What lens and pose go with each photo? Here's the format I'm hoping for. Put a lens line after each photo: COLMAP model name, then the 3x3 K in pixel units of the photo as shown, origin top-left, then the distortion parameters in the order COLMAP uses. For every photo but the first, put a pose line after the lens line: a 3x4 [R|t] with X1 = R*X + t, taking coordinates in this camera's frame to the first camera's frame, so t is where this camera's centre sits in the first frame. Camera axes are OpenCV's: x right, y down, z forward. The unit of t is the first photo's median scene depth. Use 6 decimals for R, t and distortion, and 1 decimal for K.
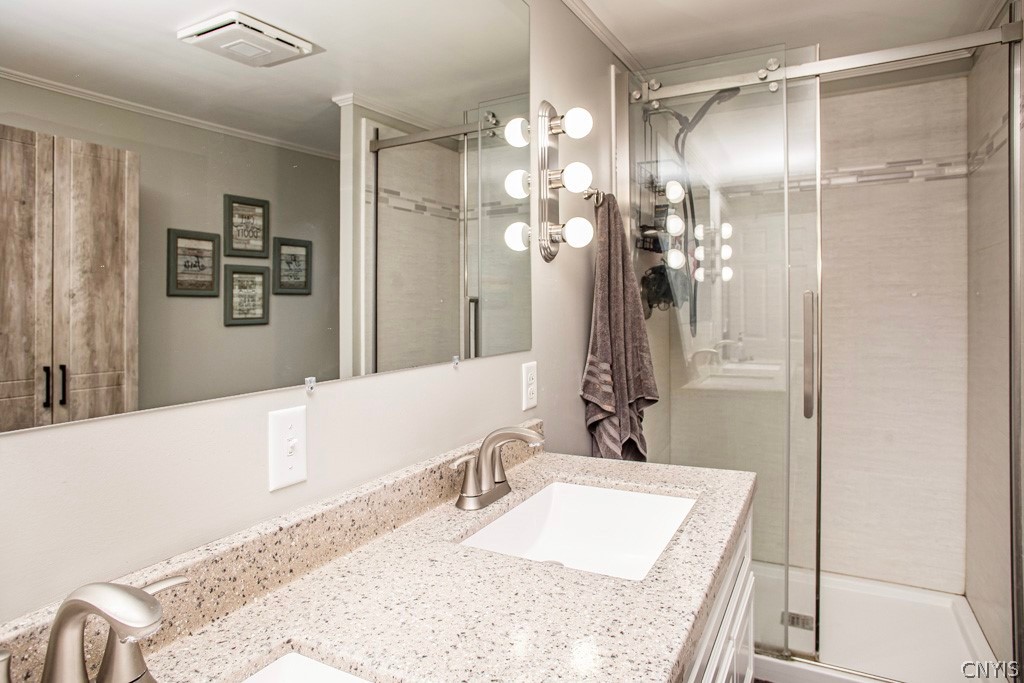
lens RADIAL K [[596.9, 0, 491.5], [0, 596.9, 306.1], [0, 0, 1]] dist [0.000594, 0.001949]
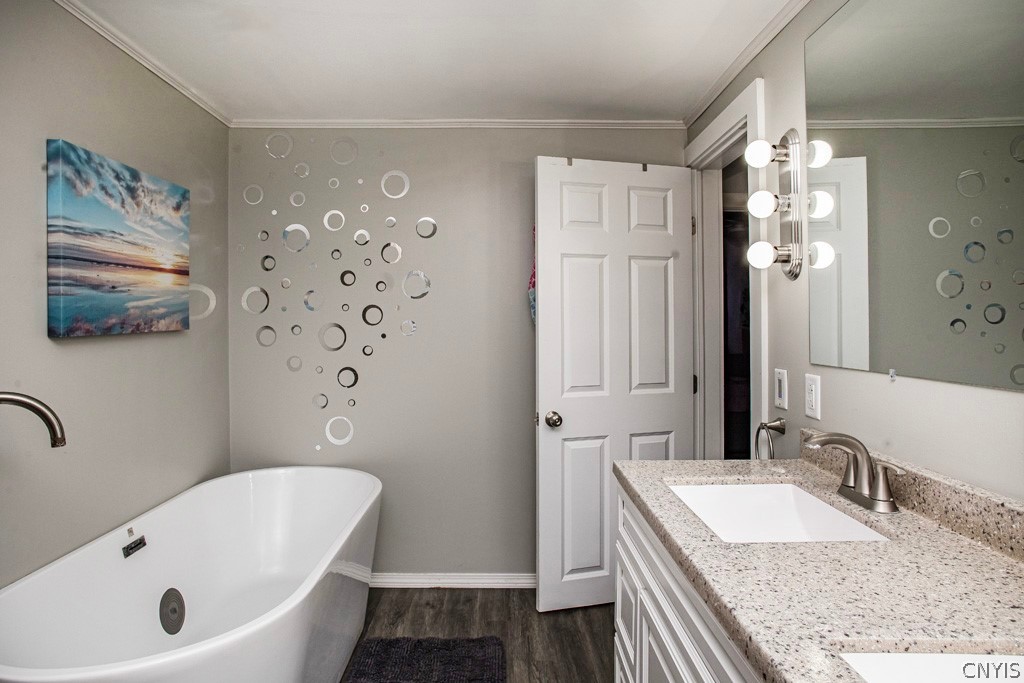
lens RADIAL K [[596.9, 0, 491.5], [0, 596.9, 306.1], [0, 0, 1]] dist [0.000594, 0.001949]
pose [[-0.880858, -0.013246, -0.473196, 1.171365], [0.000724, 0.999570, -0.029329, 0.016655], [0.473380, -0.026177, -0.880469, 1.676972]]
